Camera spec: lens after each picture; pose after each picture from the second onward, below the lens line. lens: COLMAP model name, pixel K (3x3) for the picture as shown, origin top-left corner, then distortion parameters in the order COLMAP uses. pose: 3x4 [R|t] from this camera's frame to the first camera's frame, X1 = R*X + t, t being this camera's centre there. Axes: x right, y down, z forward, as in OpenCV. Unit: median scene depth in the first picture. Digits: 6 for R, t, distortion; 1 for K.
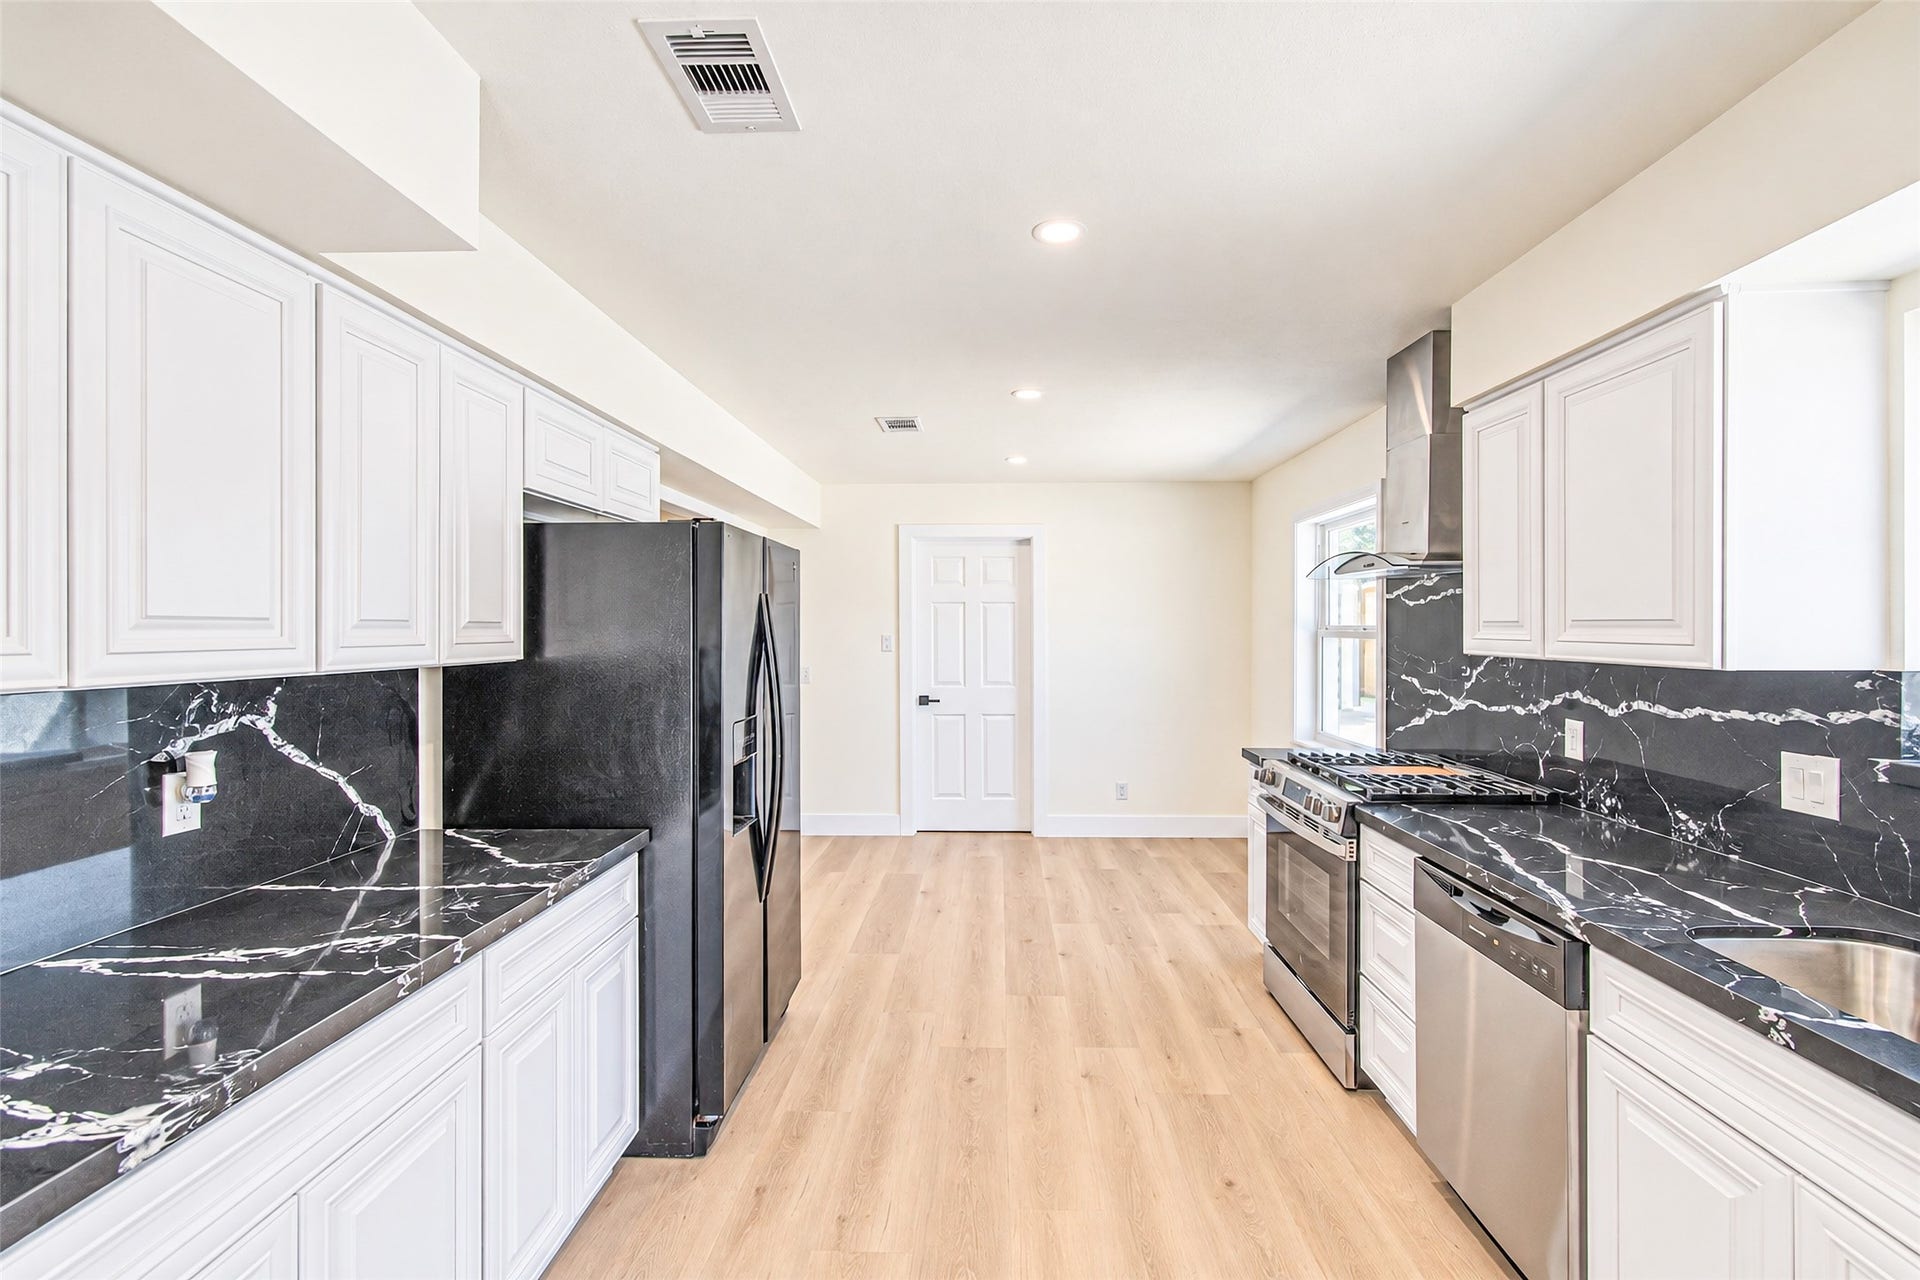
lens RADIAL K [[874.7, 0, 960.0], [0, 874.7, 640.0], [0, 0, 1]] dist [0.009330, -0.000627]
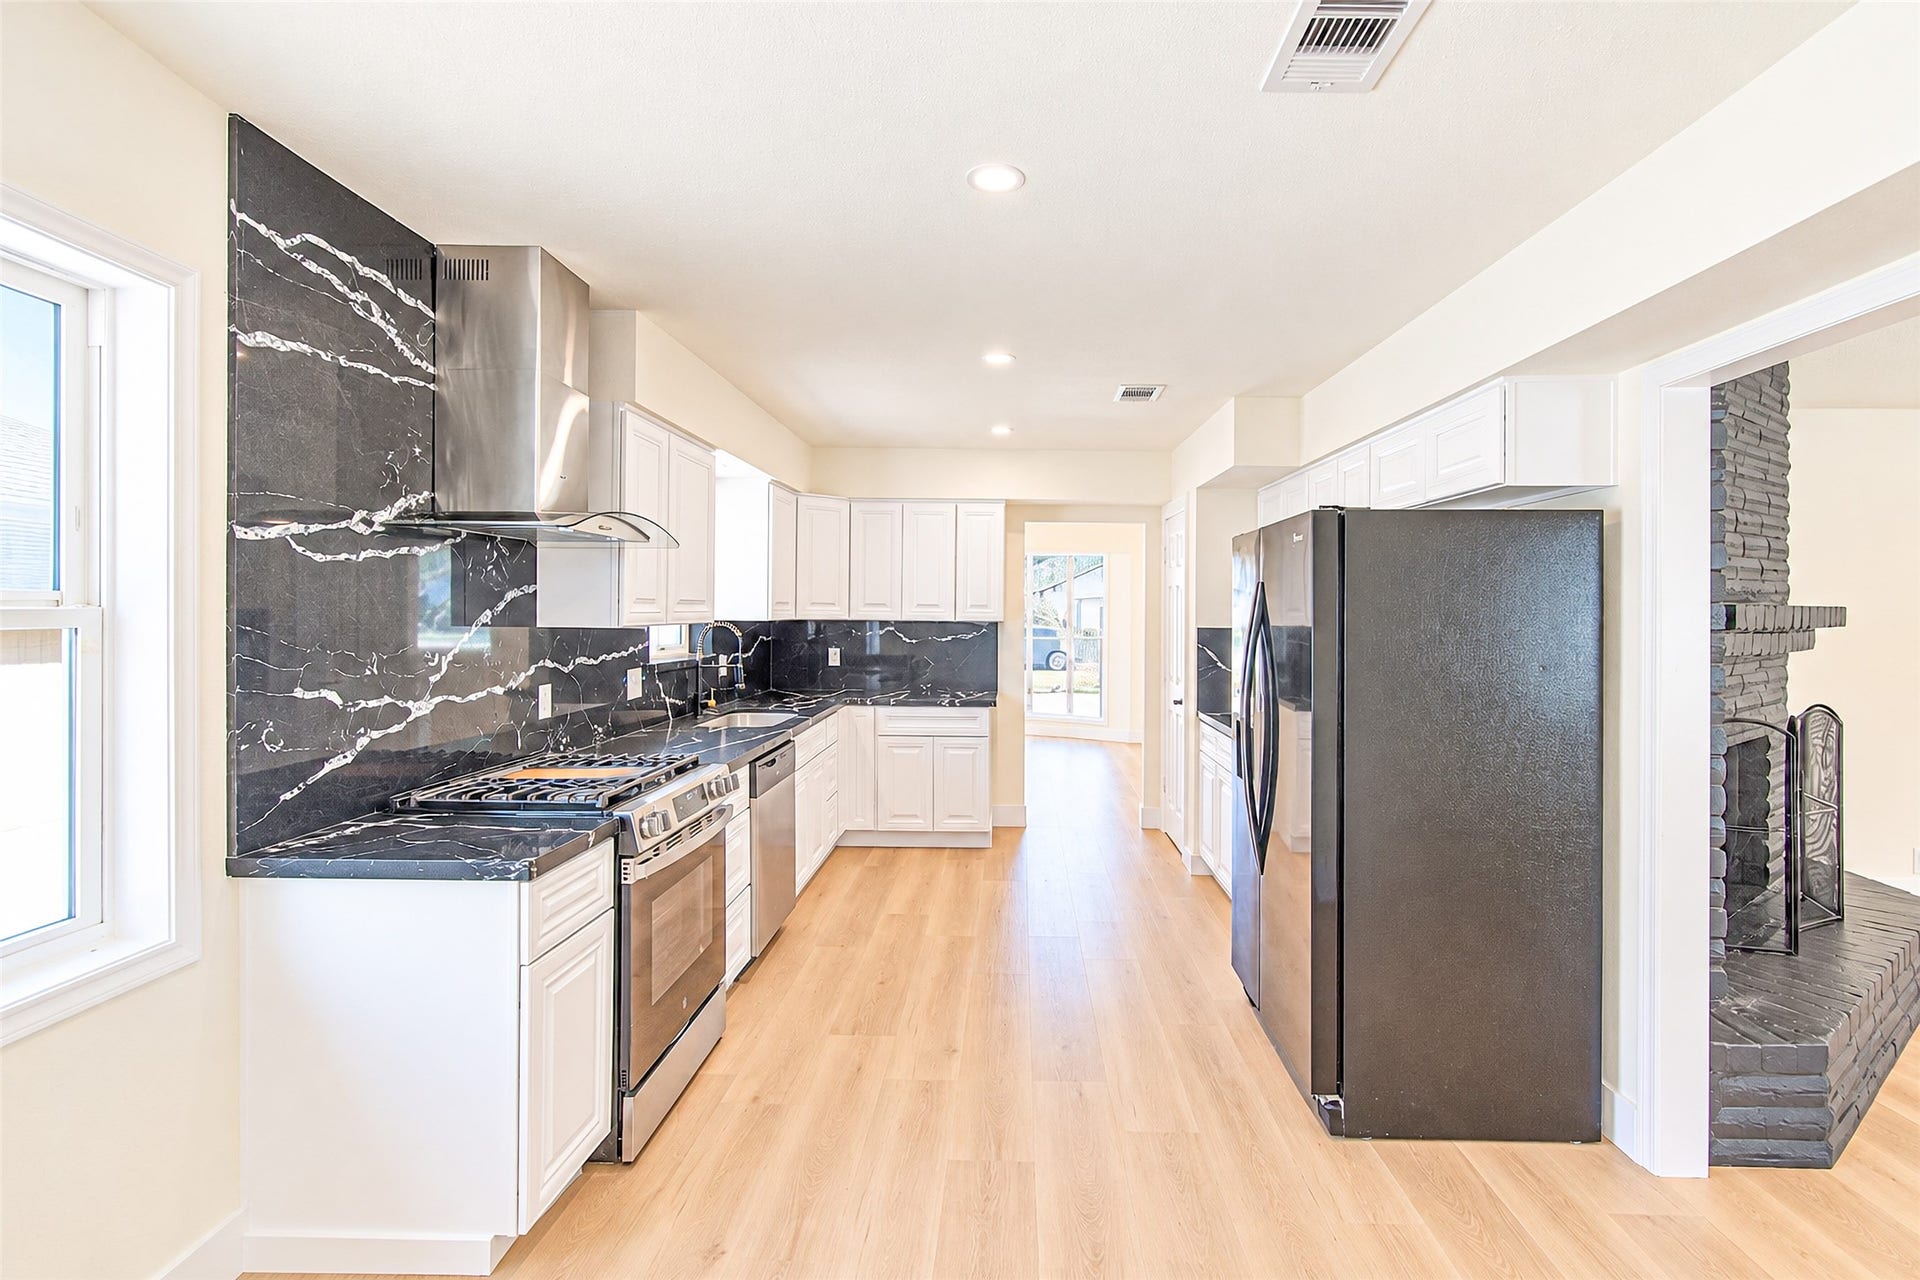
lens RADIAL K [[817.8, 0, 948.2], [0, 817.8, 633.8], [0, 0, 1]] dist [-0.003299, -0.000823]
pose [[-0.998473, -0.025472, 0.049010, 0.108975], [-0.023202, 0.998656, 0.046345, -0.031763], [-0.050125, 0.045137, -0.997722, 1.787992]]
